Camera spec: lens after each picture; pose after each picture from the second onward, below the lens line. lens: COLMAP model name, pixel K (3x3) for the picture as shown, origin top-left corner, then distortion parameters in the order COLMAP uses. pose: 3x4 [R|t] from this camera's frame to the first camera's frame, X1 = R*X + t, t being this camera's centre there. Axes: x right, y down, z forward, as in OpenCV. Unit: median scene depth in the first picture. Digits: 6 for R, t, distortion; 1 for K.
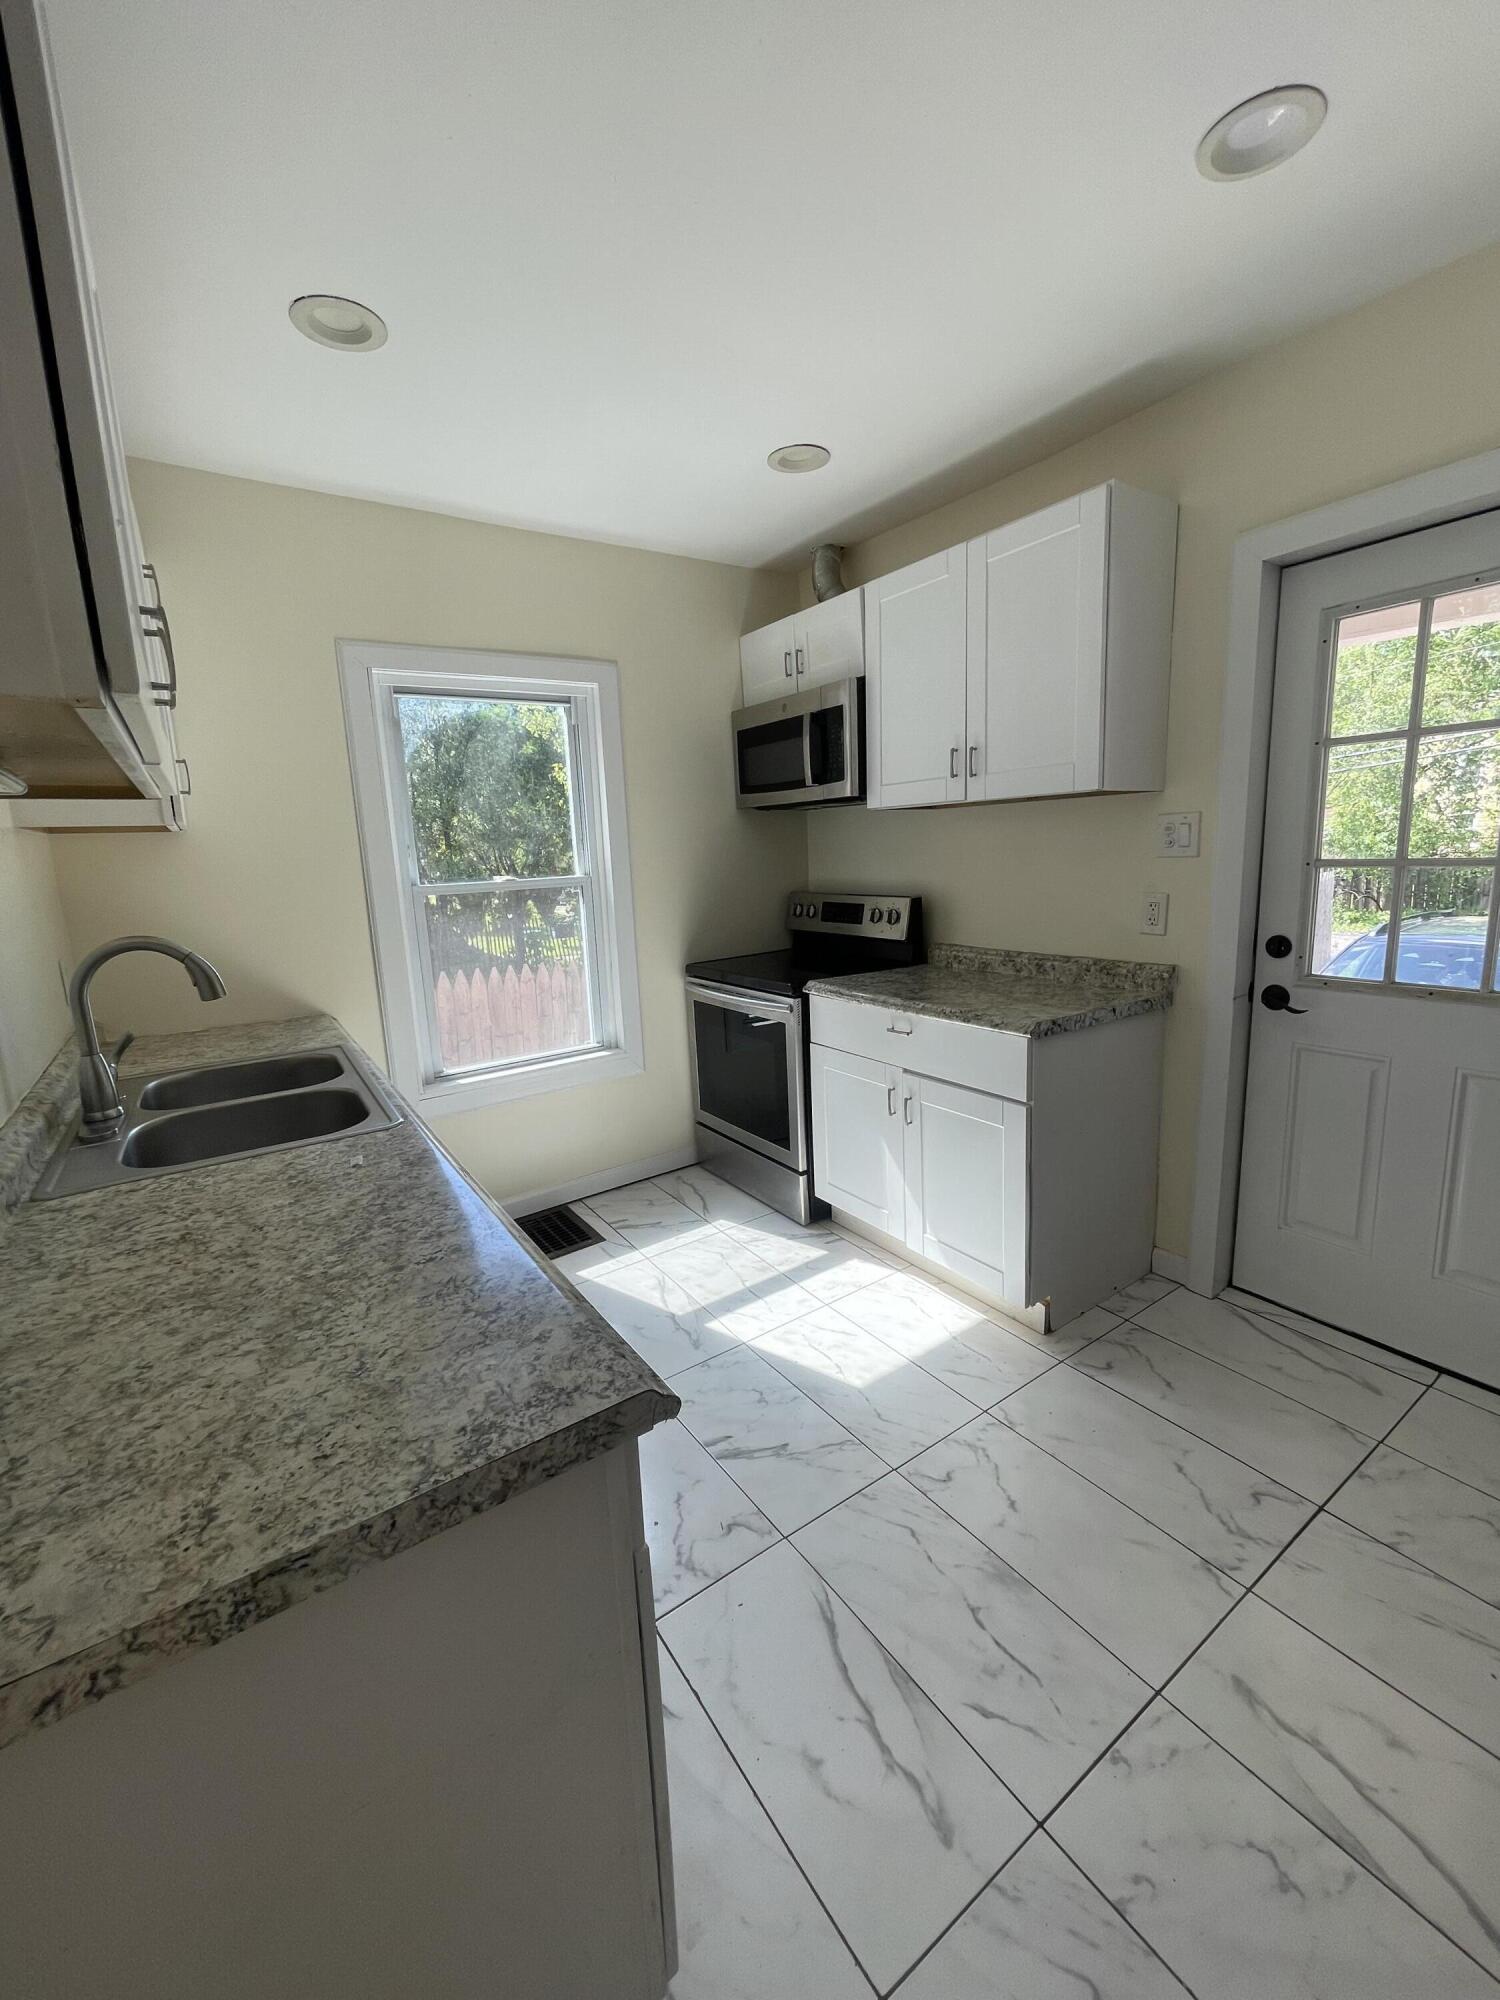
lens RADIAL K [[805.7, 0, 751.9], [0, 805.7, 988.8], [0, 0, 1]] dist [-0.000544, -0.000519]
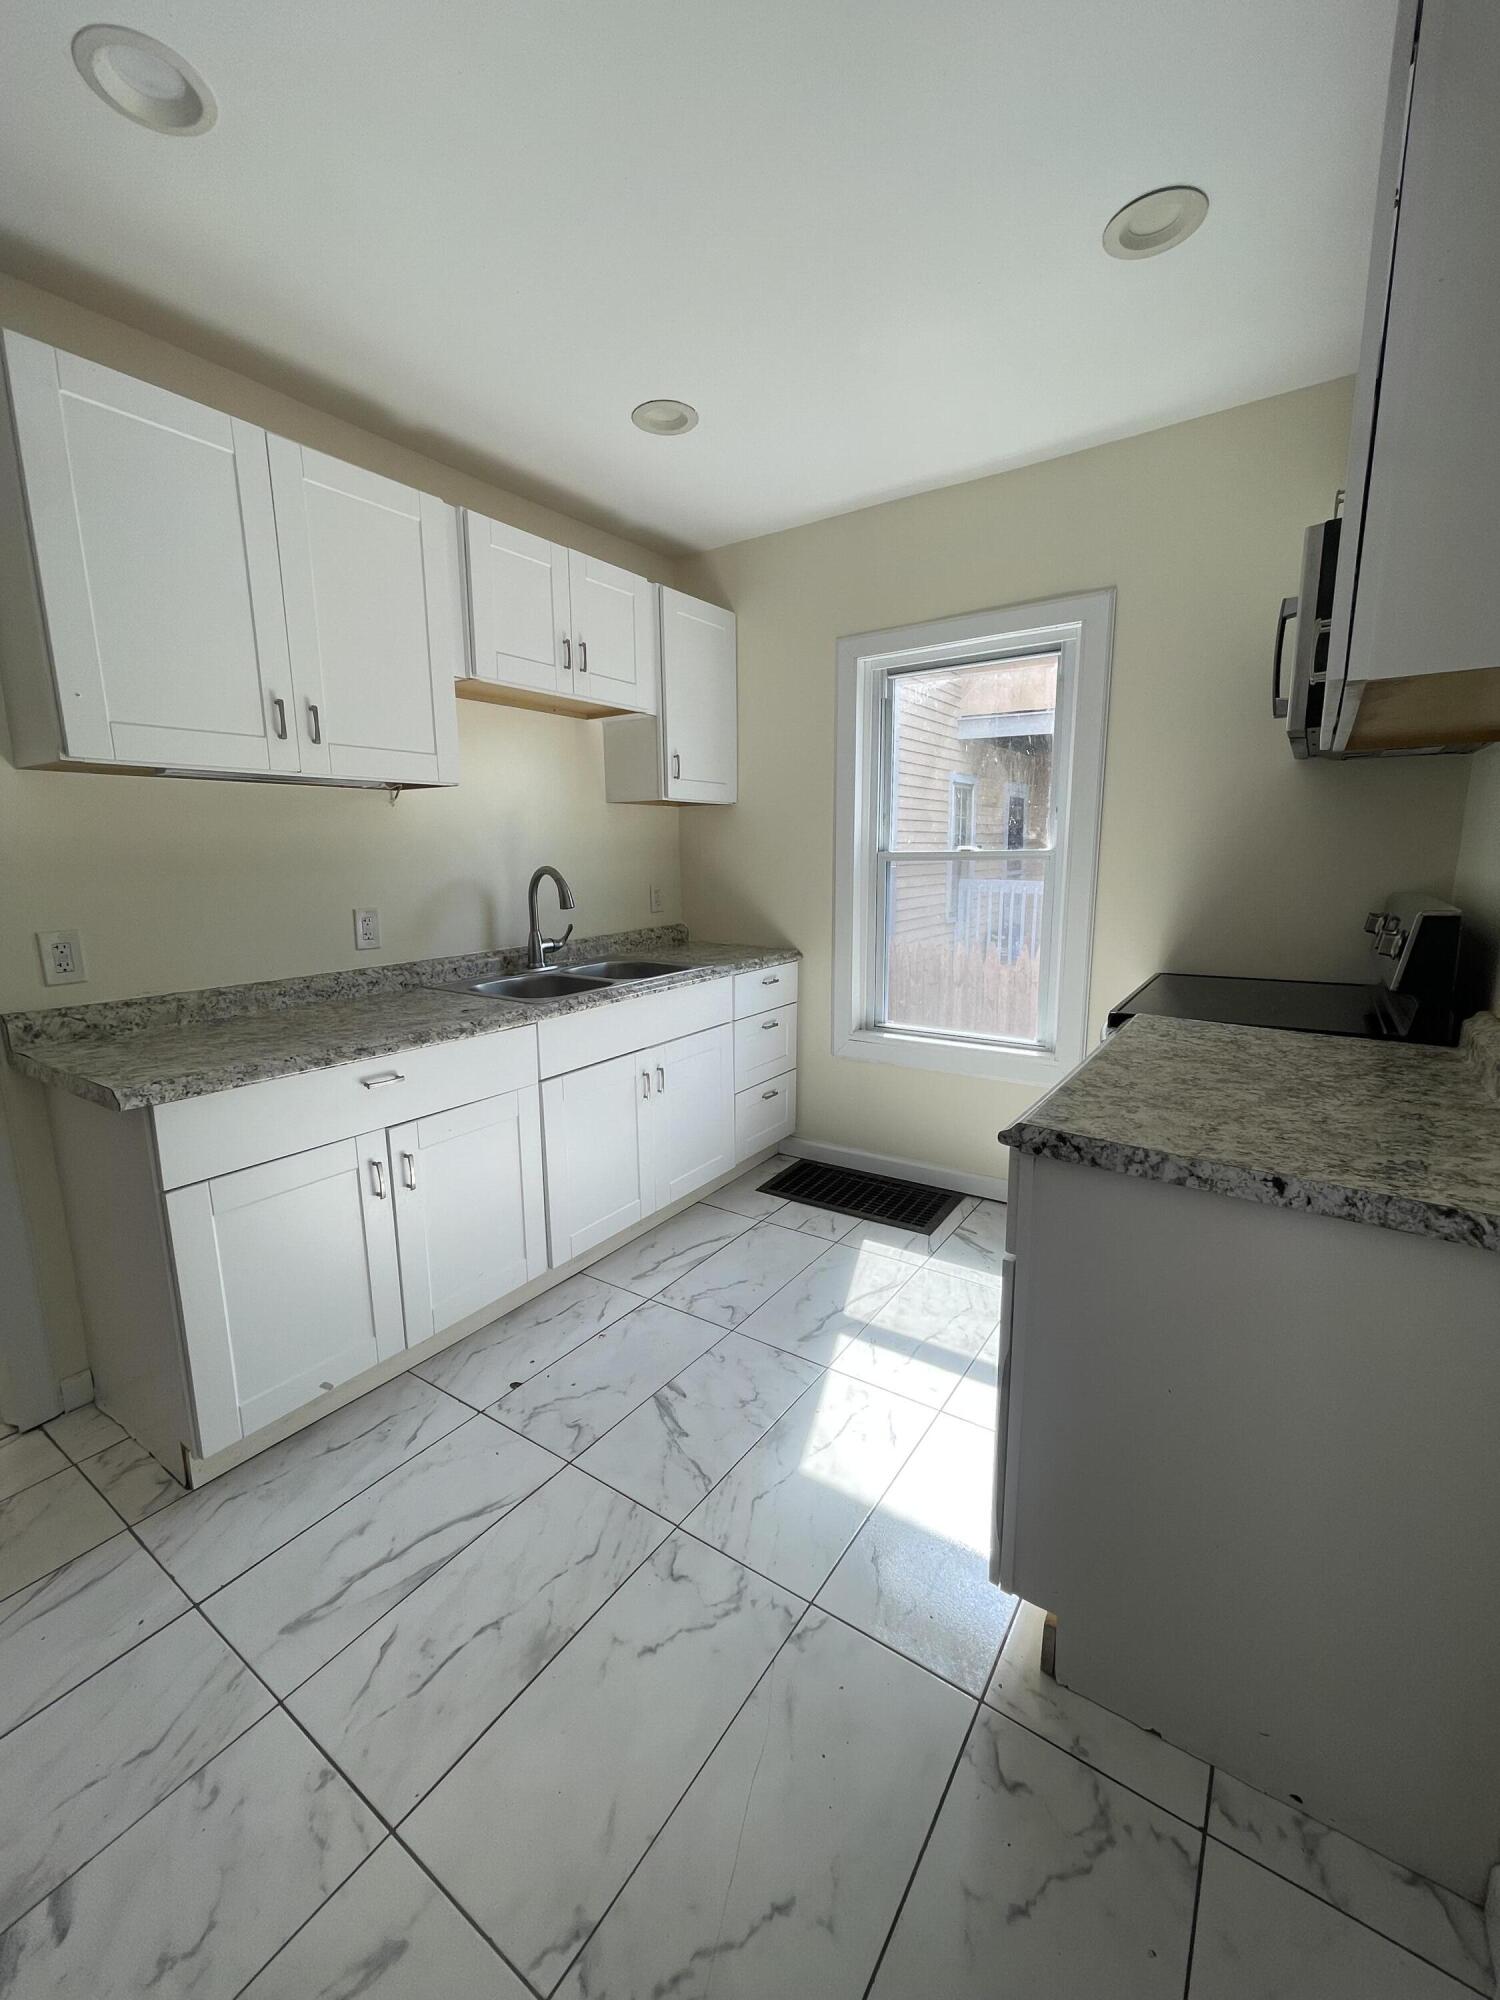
lens RADIAL K [[805.7, 0, 751.9], [0, 805.7, 988.8], [0, 0, 1]] dist [-0.000544, -0.000519]
pose [[0.368177, 0.197295, -0.908581, 0.743961], [-0.169159, 0.975130, 0.143199, -0.095133], [0.914238, 0.100972, 0.392395, 0.561661]]
